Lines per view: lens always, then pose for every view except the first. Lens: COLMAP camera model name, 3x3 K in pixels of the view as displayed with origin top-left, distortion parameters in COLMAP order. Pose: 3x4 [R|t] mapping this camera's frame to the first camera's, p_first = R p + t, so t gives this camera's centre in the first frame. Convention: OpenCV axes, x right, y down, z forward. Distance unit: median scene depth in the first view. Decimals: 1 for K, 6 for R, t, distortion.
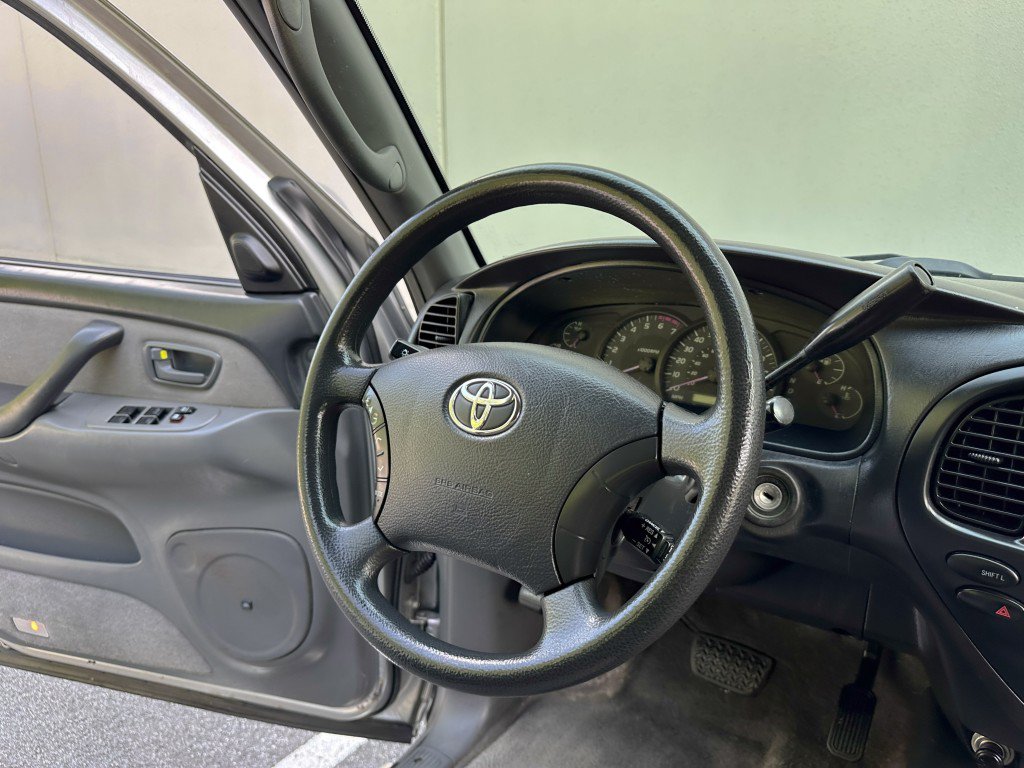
lens RADIAL K [[760.7, 0, 512.5], [0, 760.7, 394.8], [0, 0, 1]] dist [0.079165, -0.150483]
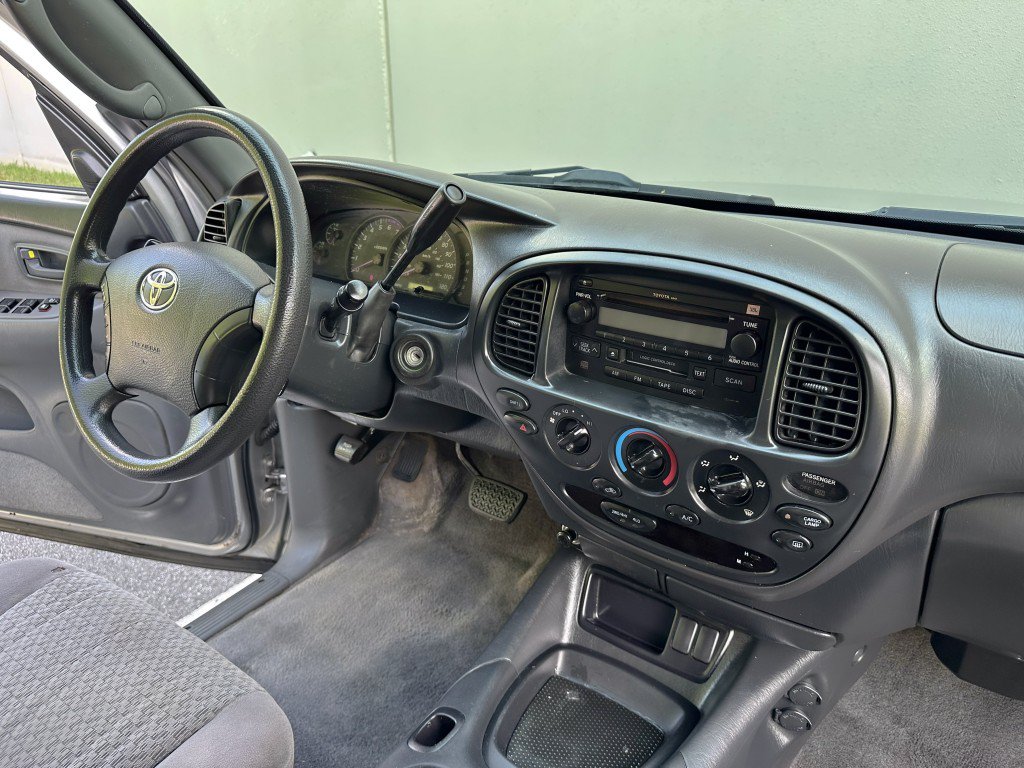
lens RADIAL K [[760.7, 0, 512.5], [0, 760.7, 394.8], [0, 0, 1]] dist [0.079165, -0.150483]
pose [[0.999958, -0.009081, -0.000936, 0.294376], [0.009125, 0.991098, 0.132820, 0.012799], [-0.000279, -0.132823, 0.991140, -0.206131]]
